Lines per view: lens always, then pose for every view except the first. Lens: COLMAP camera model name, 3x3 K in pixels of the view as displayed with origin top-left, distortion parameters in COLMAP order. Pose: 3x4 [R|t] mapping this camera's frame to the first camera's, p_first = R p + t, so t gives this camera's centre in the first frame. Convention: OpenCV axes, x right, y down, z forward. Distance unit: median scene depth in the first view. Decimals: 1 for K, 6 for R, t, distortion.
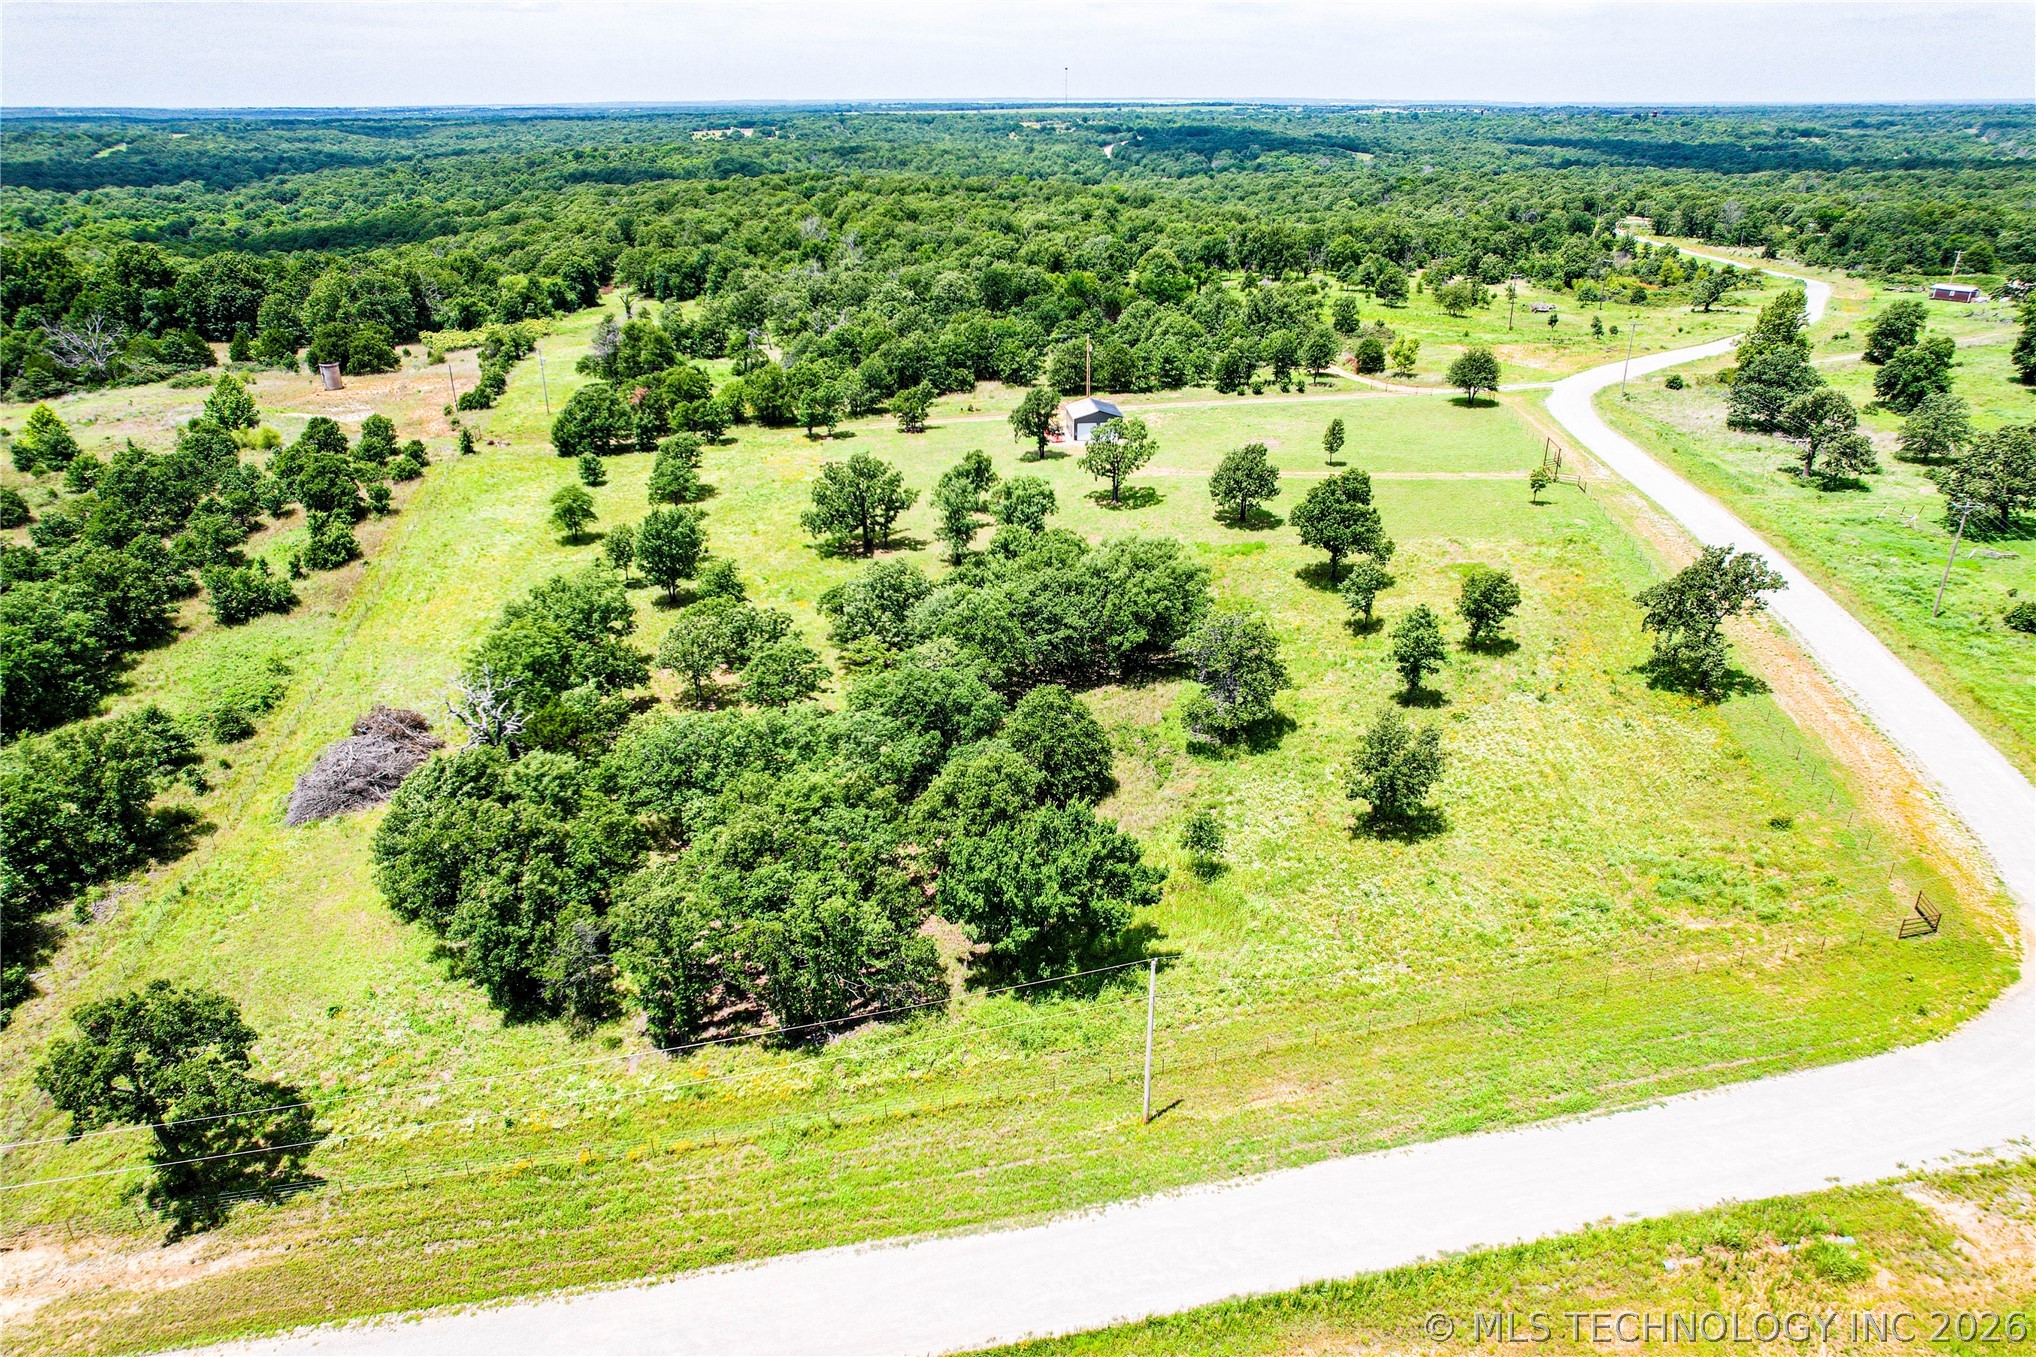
lens RADIAL K [[1311.2, 0, 1013.9], [0, 1311.2, 665.5], [0, 0, 1]] dist [-0.078977, 0.077416]
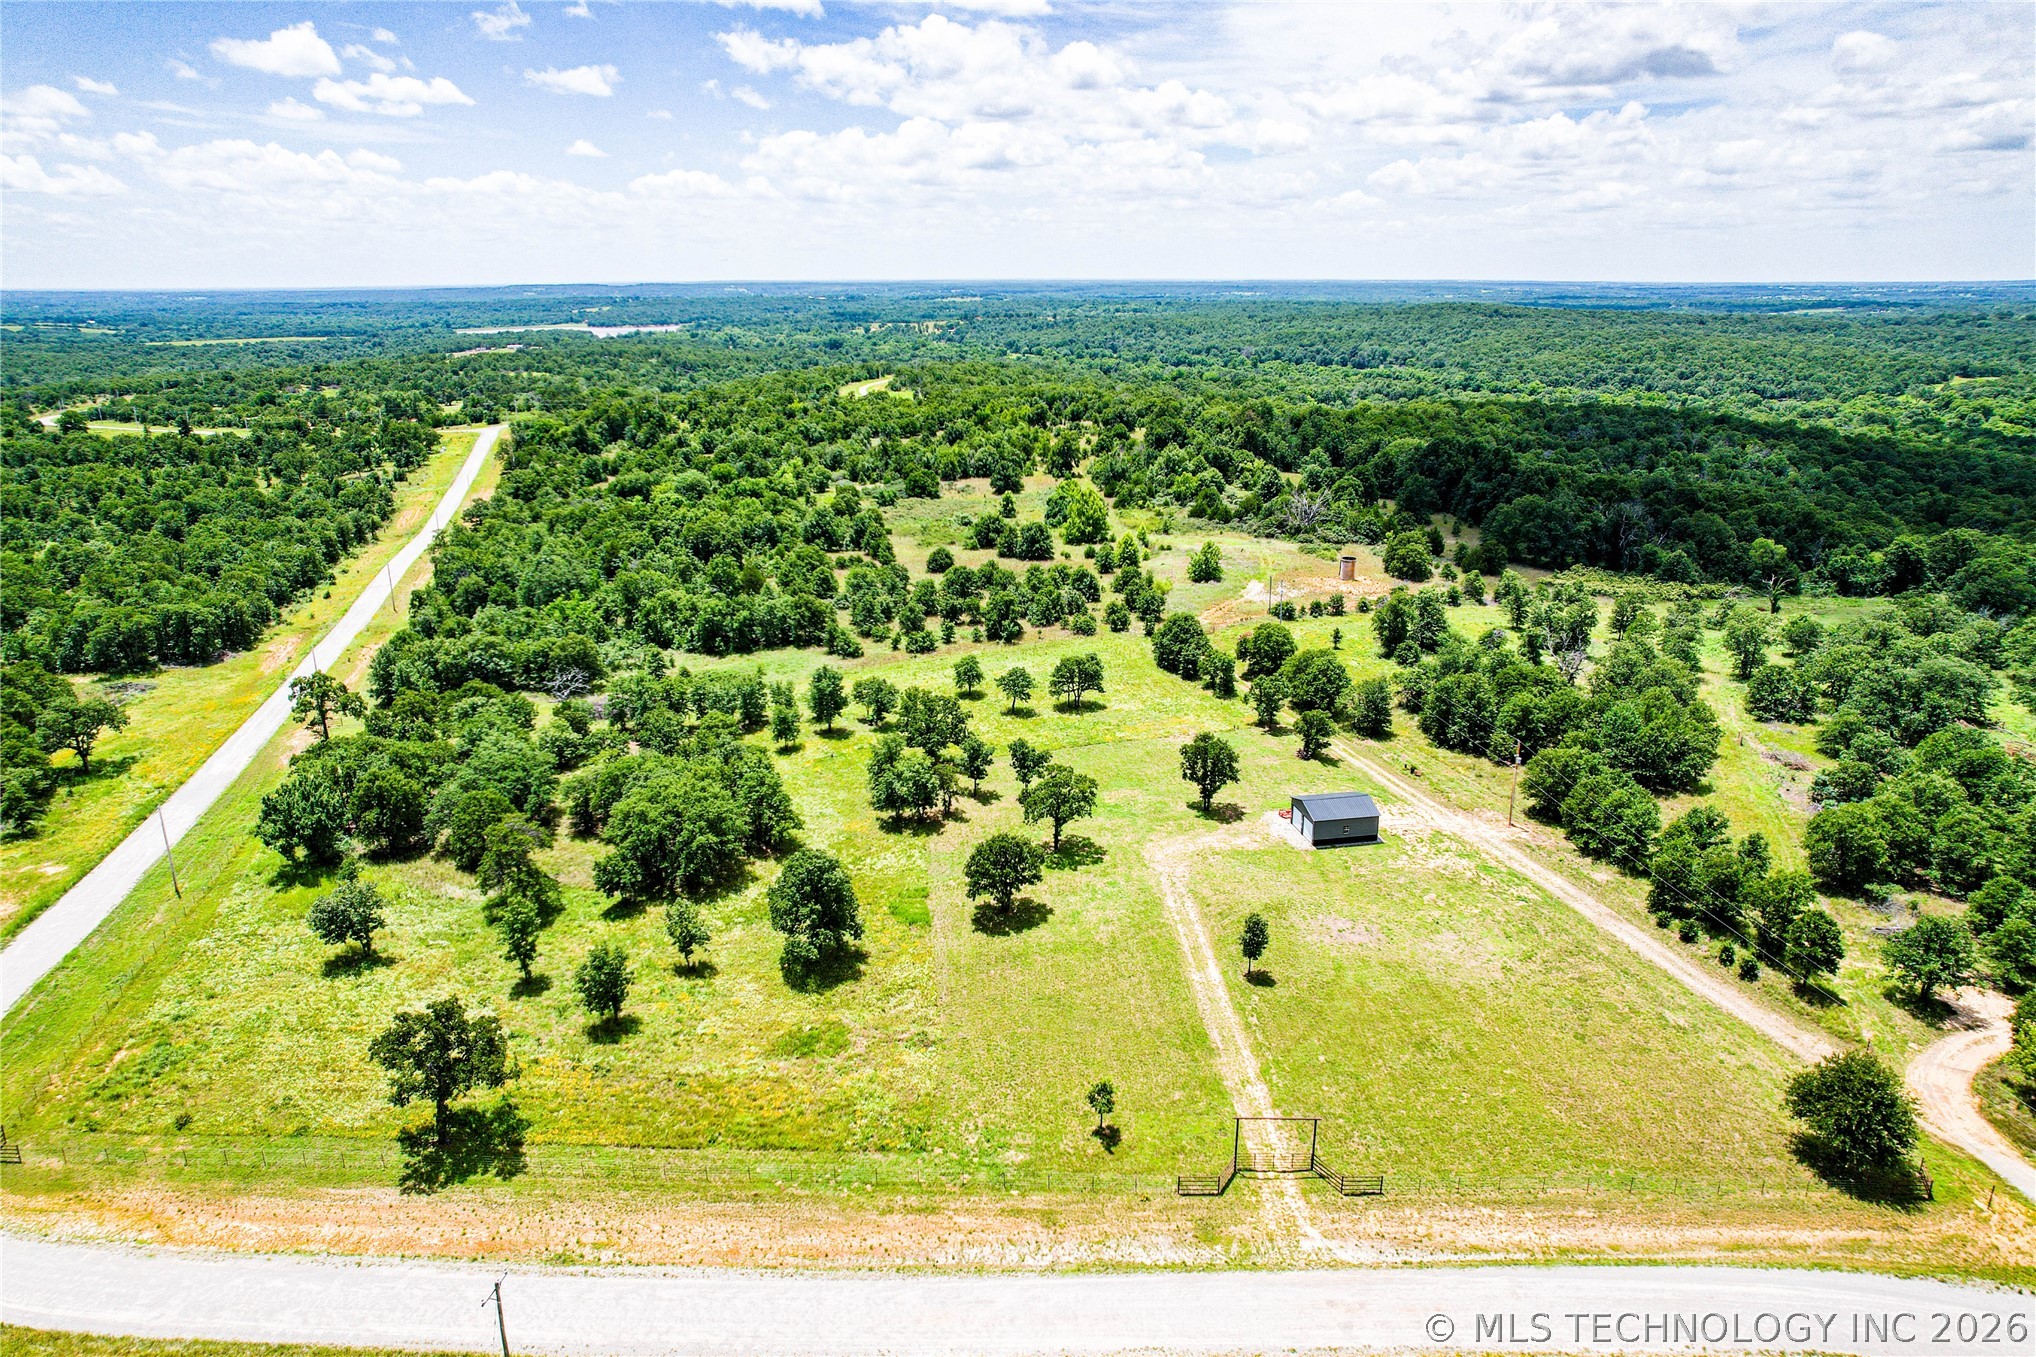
lens RADIAL K [[1311.2, 0, 1013.9], [0, 1311.2, 665.5], [0, 0, 1]] dist [-0.078977, 0.077416]
pose [[0.080765, 0.293539, -0.952529, 0.925085], [-0.400291, 0.884751, 0.238712, -0.453327], [0.912822, 0.362009, 0.188958, 0.753691]]
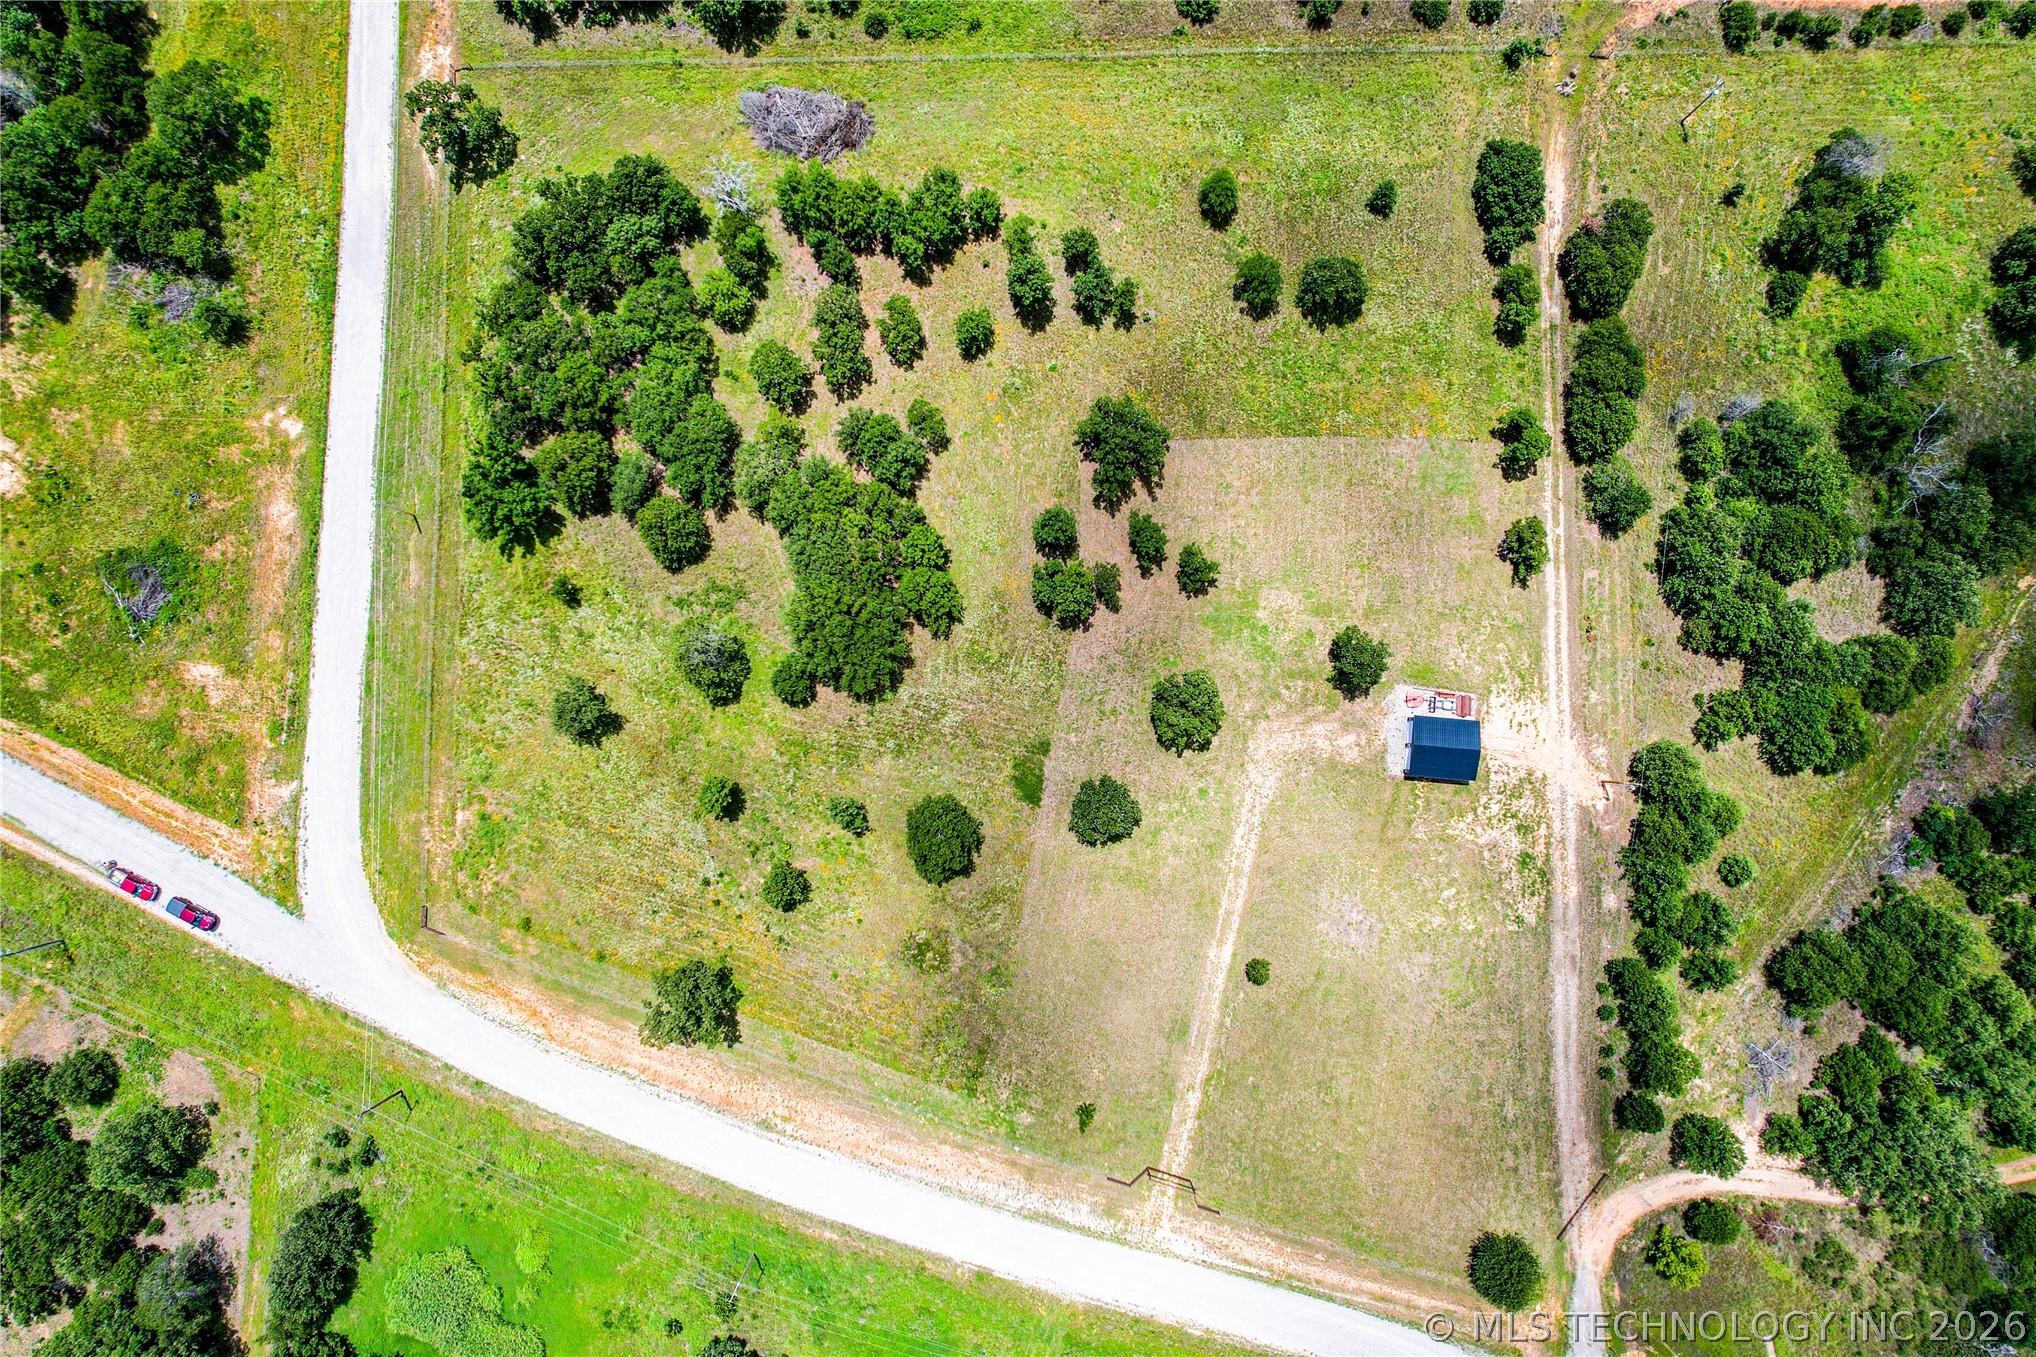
lens RADIAL K [[1311.2, 0, 1013.9], [0, 1311.2, 665.5], [0, 0, 1]] dist [-0.078977, 0.077416]
pose [[-0.190401, 0.981205, -0.031365, 0.103900], [-0.403664, -0.049127, 0.913587, -1.005283], [0.894876, 0.186609, 0.405431, 0.469626]]
